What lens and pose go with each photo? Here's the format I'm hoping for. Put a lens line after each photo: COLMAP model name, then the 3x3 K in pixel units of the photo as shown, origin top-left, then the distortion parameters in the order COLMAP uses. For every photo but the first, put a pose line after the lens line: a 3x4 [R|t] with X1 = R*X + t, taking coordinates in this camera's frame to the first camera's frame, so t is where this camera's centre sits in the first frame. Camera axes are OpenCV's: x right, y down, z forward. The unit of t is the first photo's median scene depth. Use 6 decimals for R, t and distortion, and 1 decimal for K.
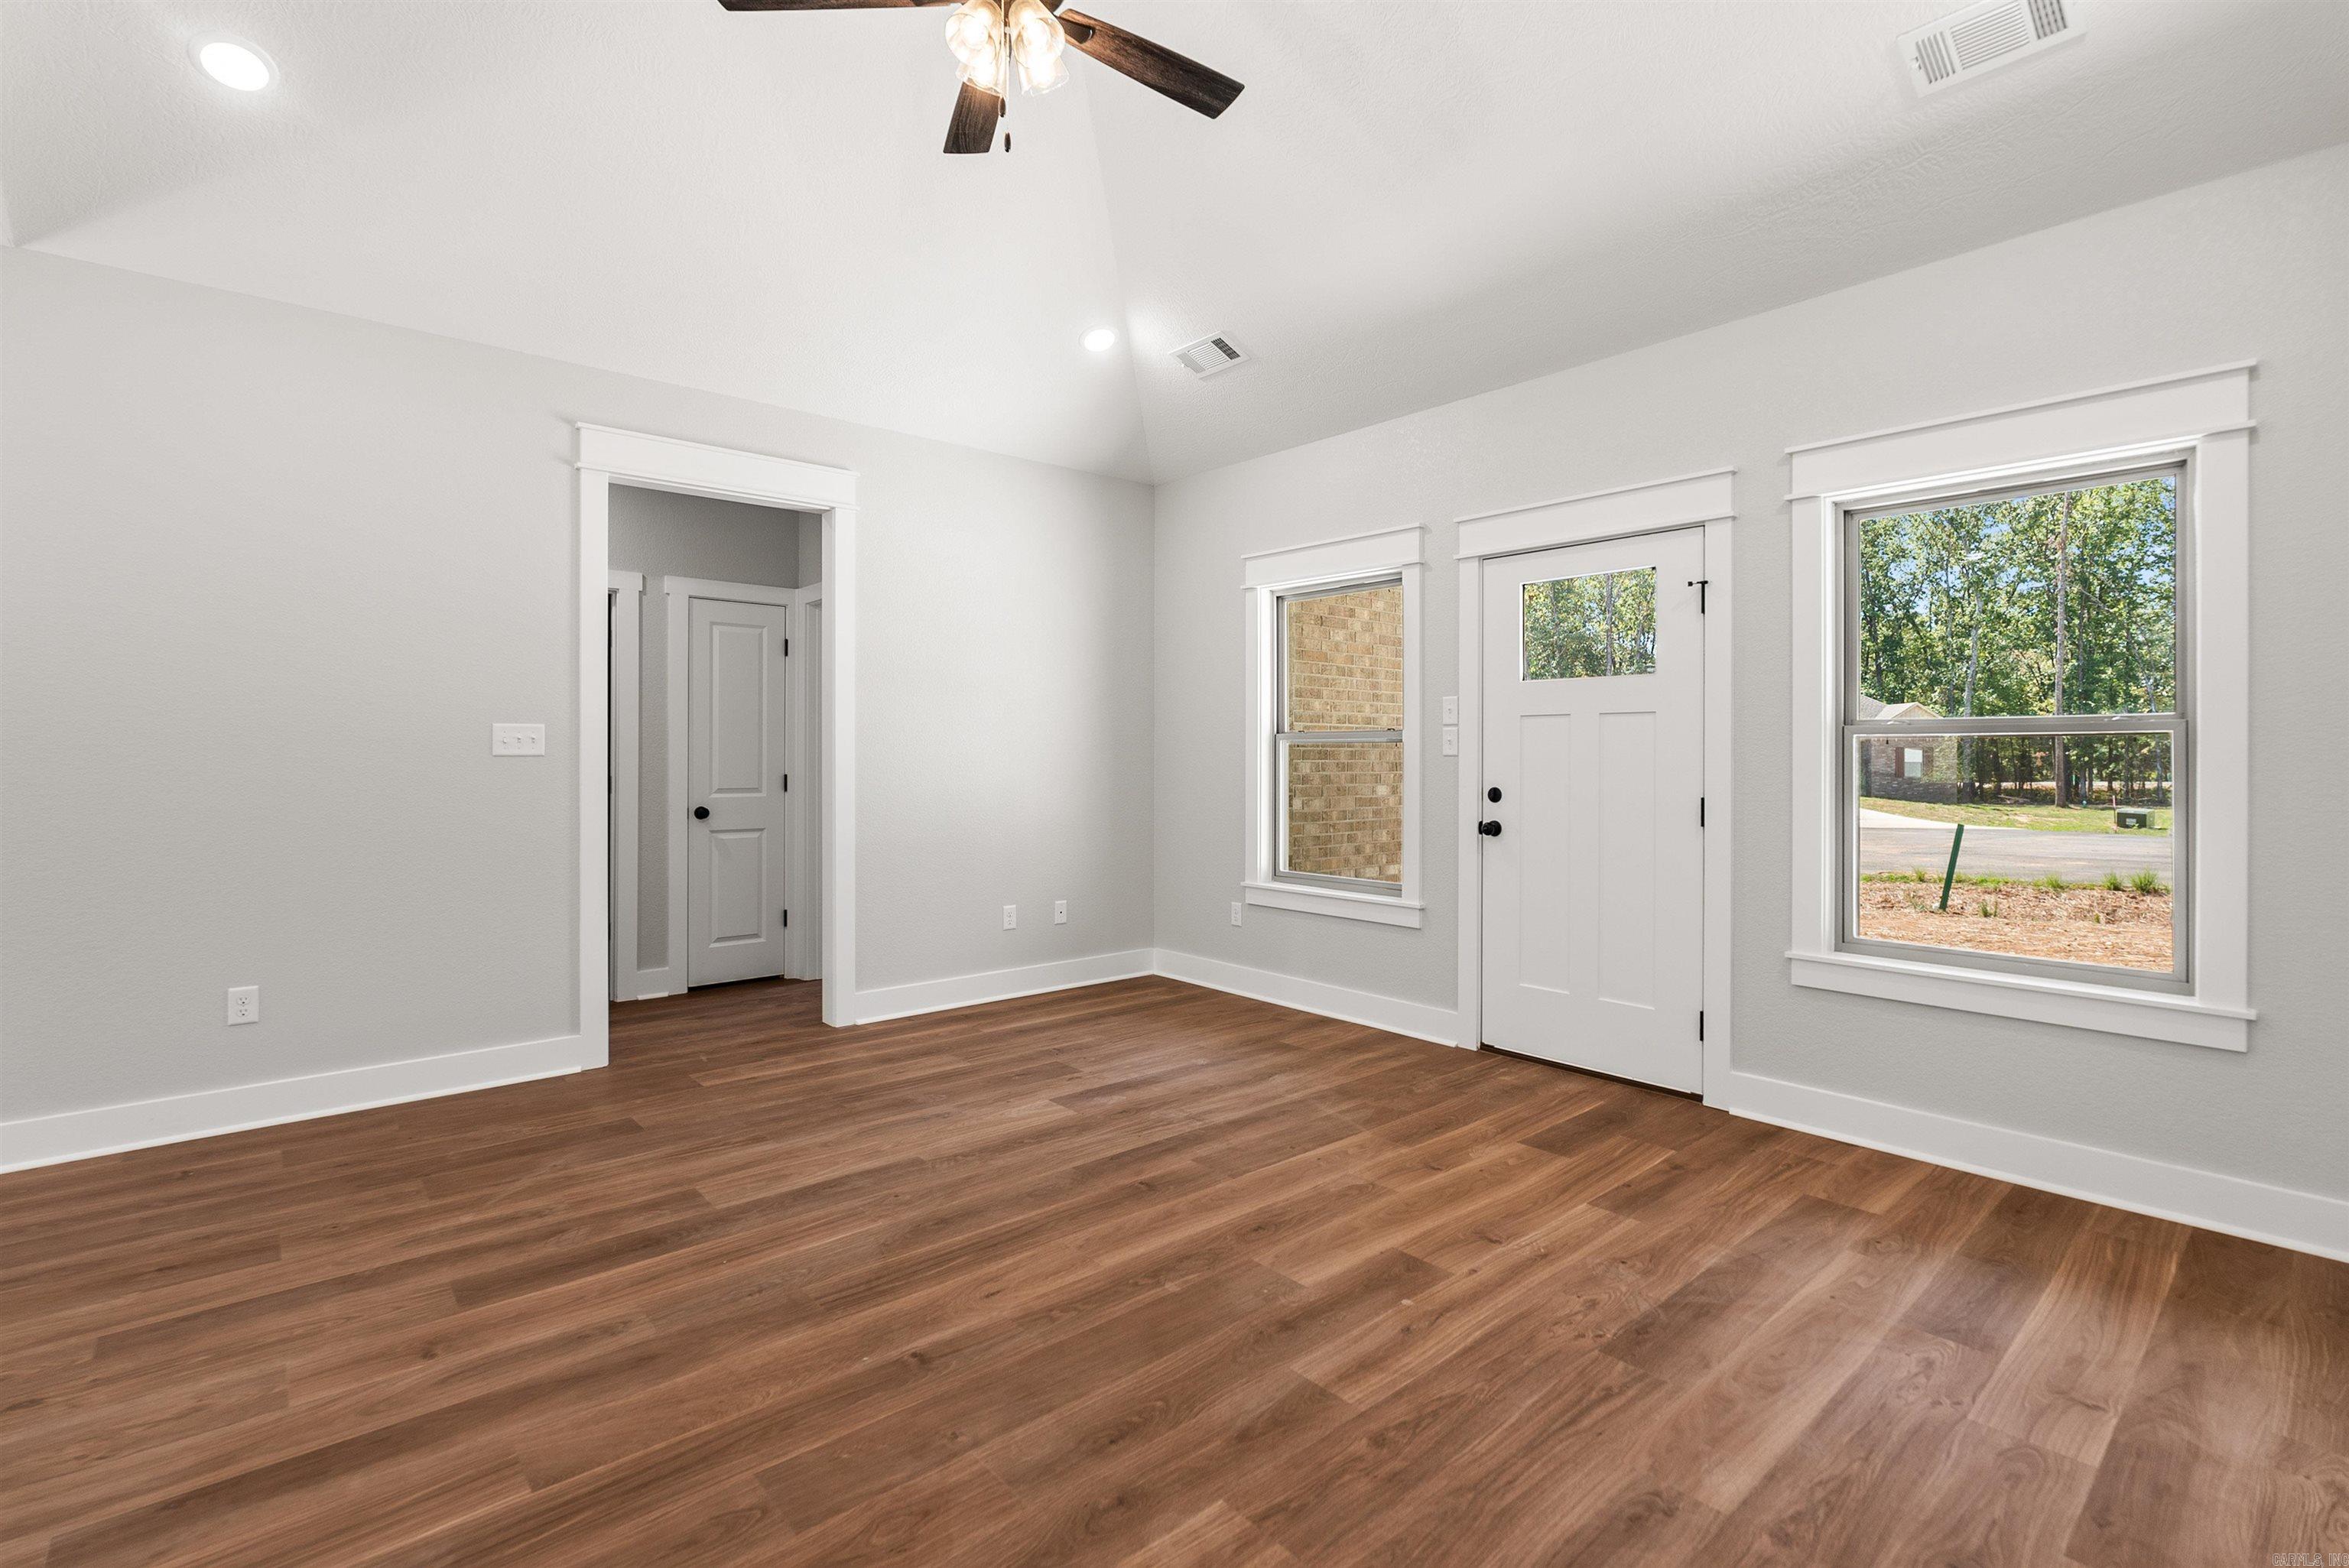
lens RADIAL K [[1073.9, 0, 1190.7], [0, 1073.9, 766.3], [0, 0, 1]] dist [-0.006475, 0.000324]
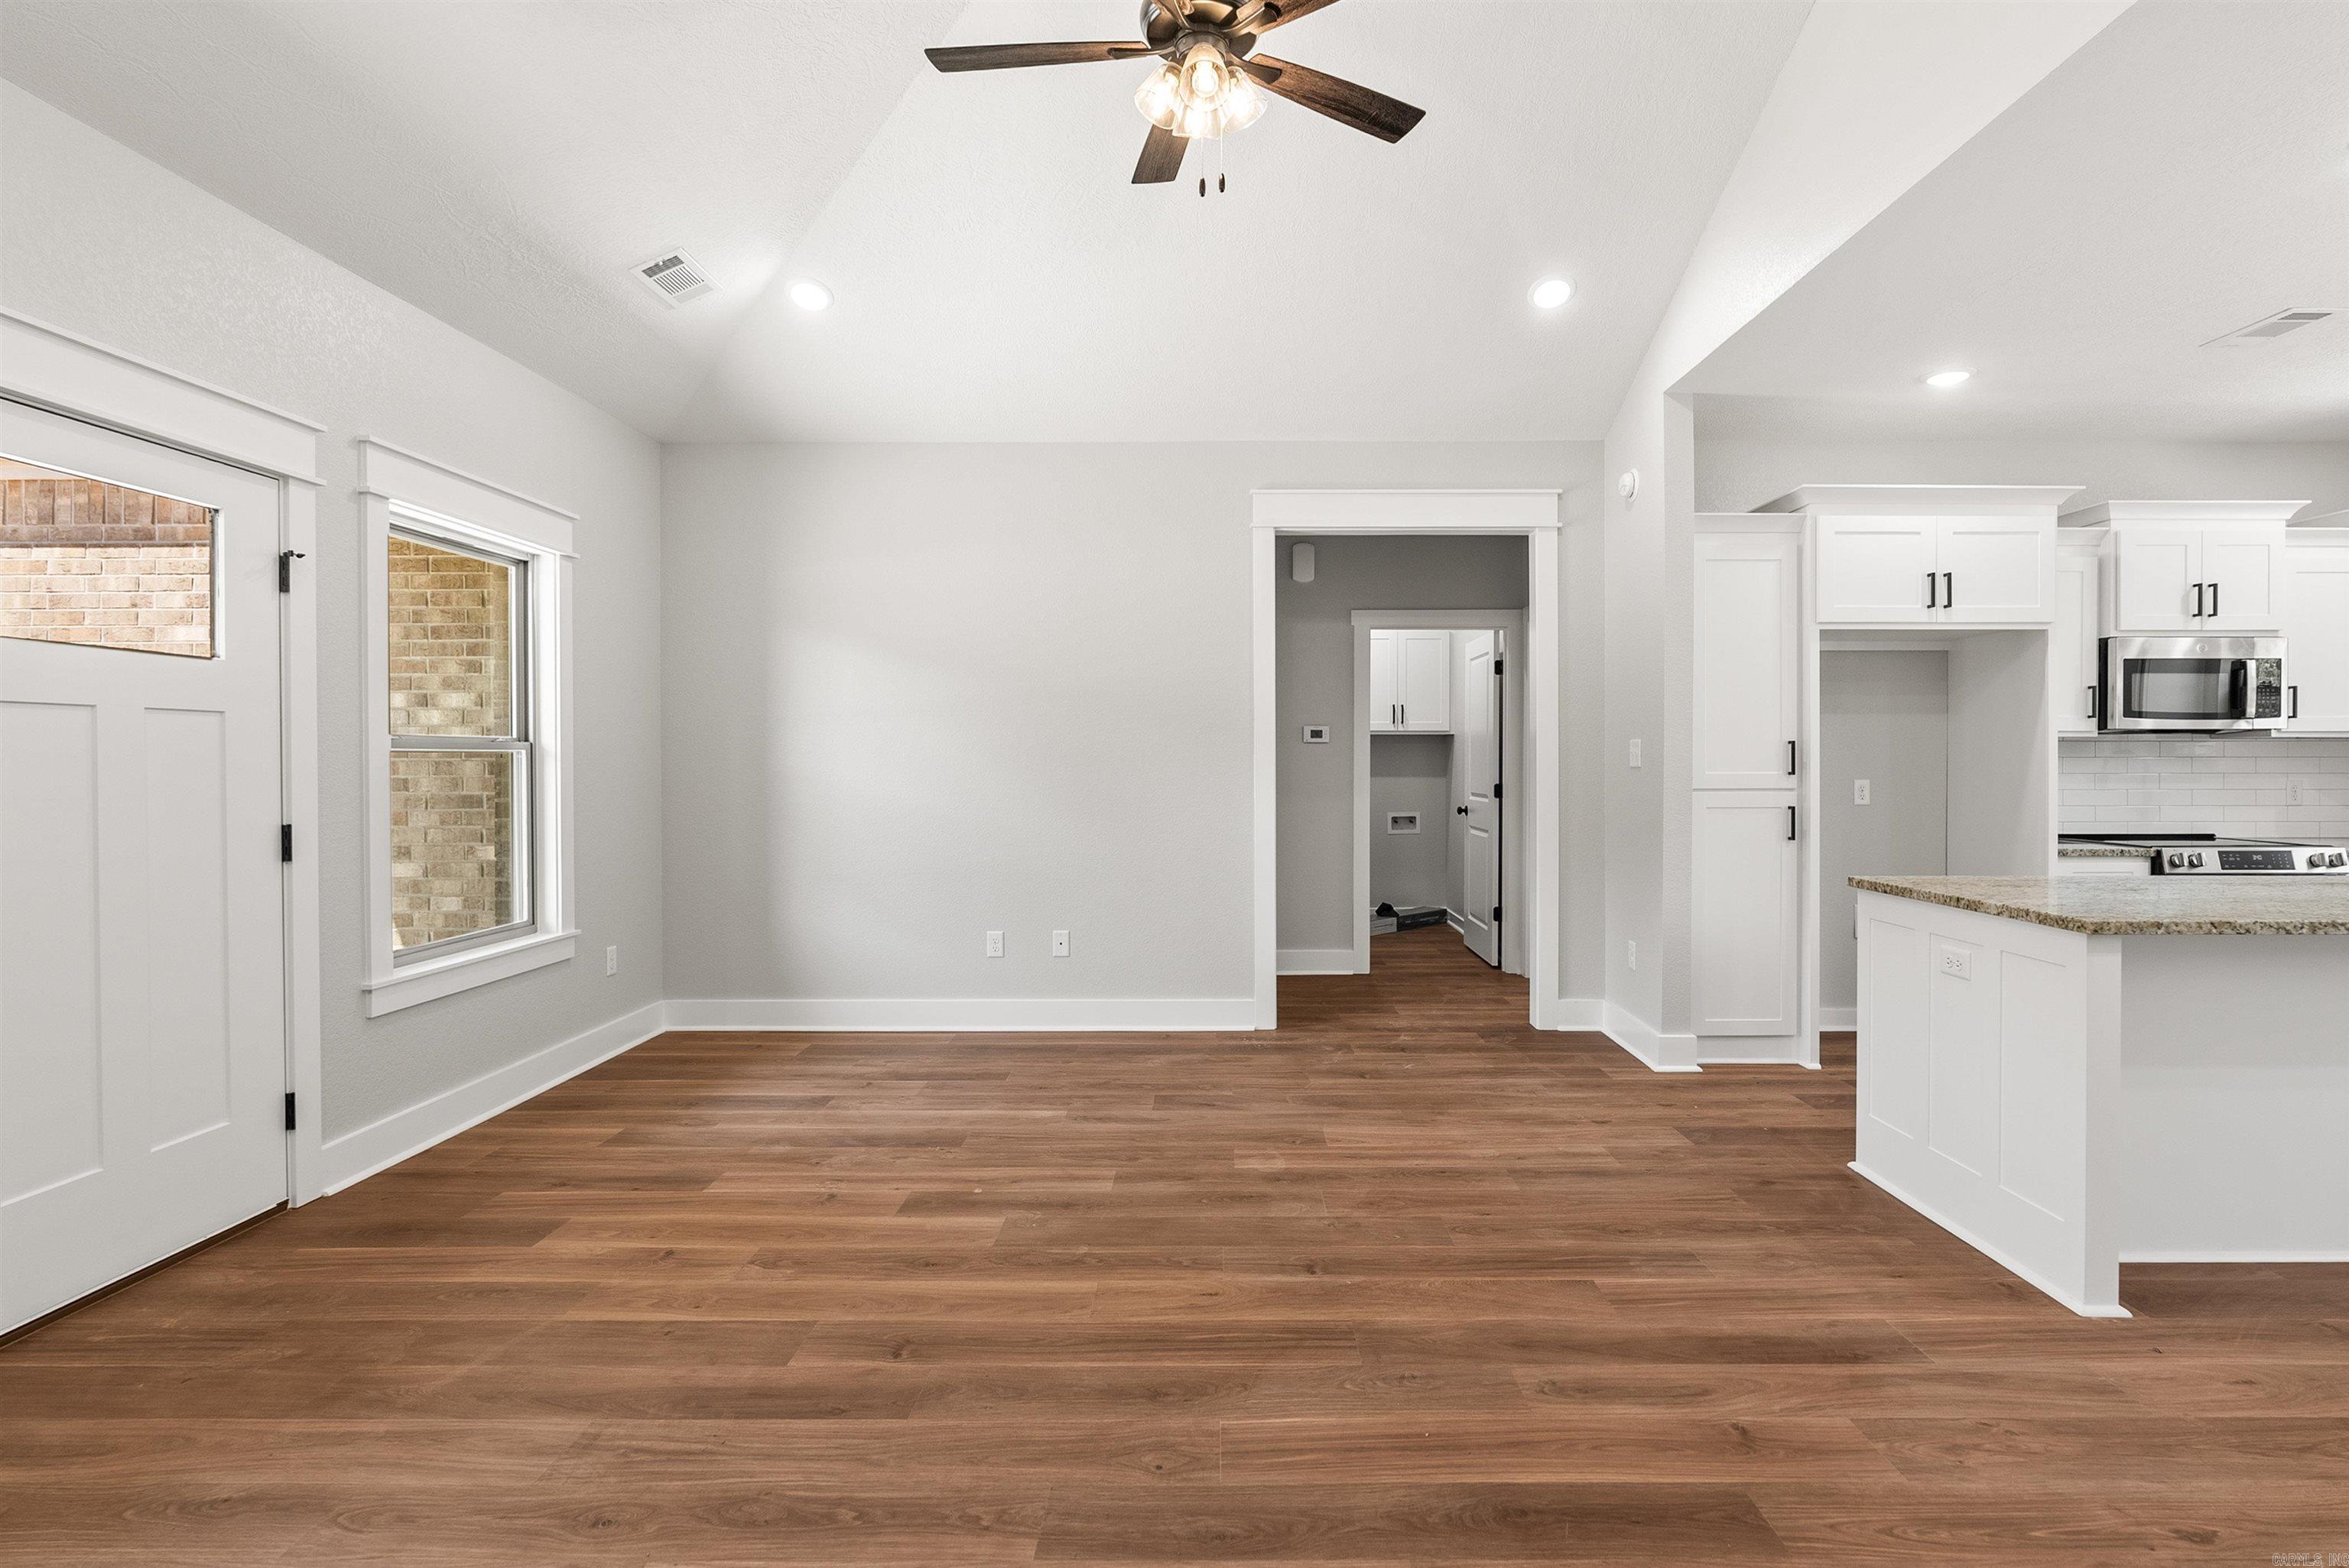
lens RADIAL K [[1112.7, 0, 1220.3], [0, 1112.7, 765.3], [0, 0, 1]] dist [-0.009680, 0.000466]
pose [[-0.746074, -0.004166, 0.665850, -0.726603], [0.007188, 0.999872, 0.014310, -0.025759], [-0.665825, 0.015463, -0.745948, 1.436991]]
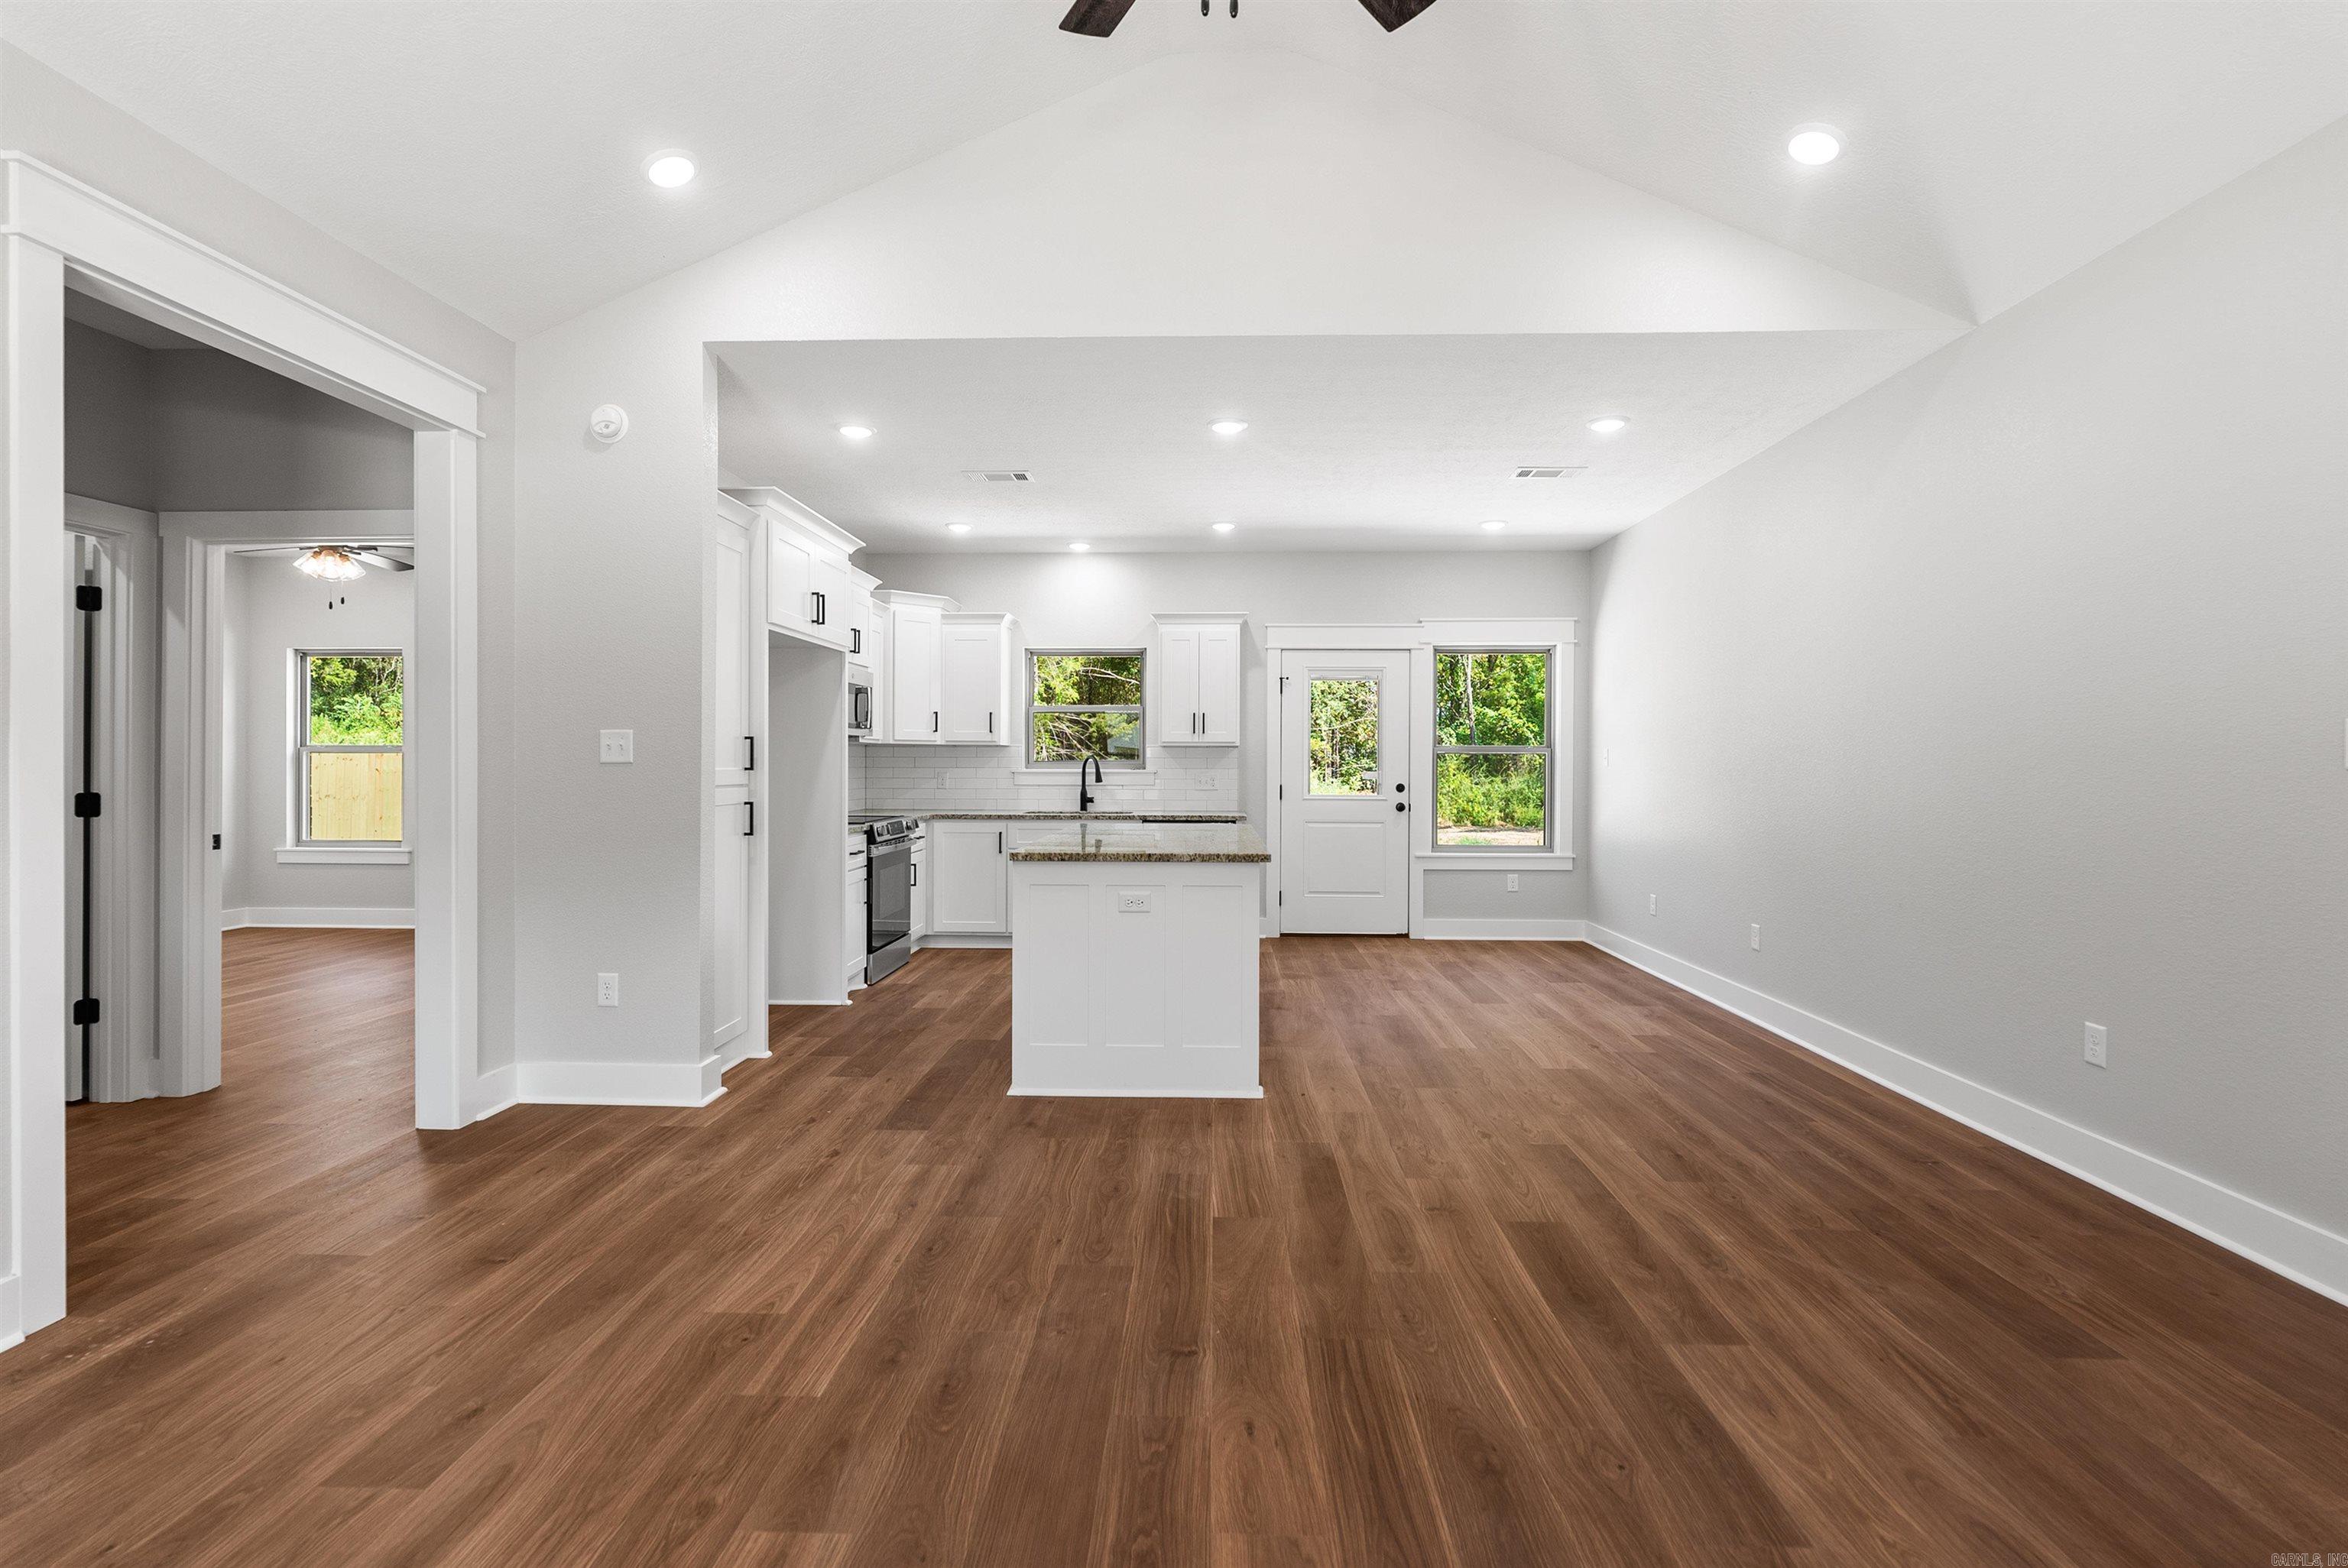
lens RADIAL K [[1073.5, 0, 1168.1], [0, 1073.5, 764.8], [0, 0, 1]] dist [-0.006475, 0.000324]
pose [[-0.696035, -0.002349, -0.718004, 0.355433], [-0.012431, 0.999884, 0.008780, -0.013027], [0.717900, 0.015037, -0.695983, 1.218812]]
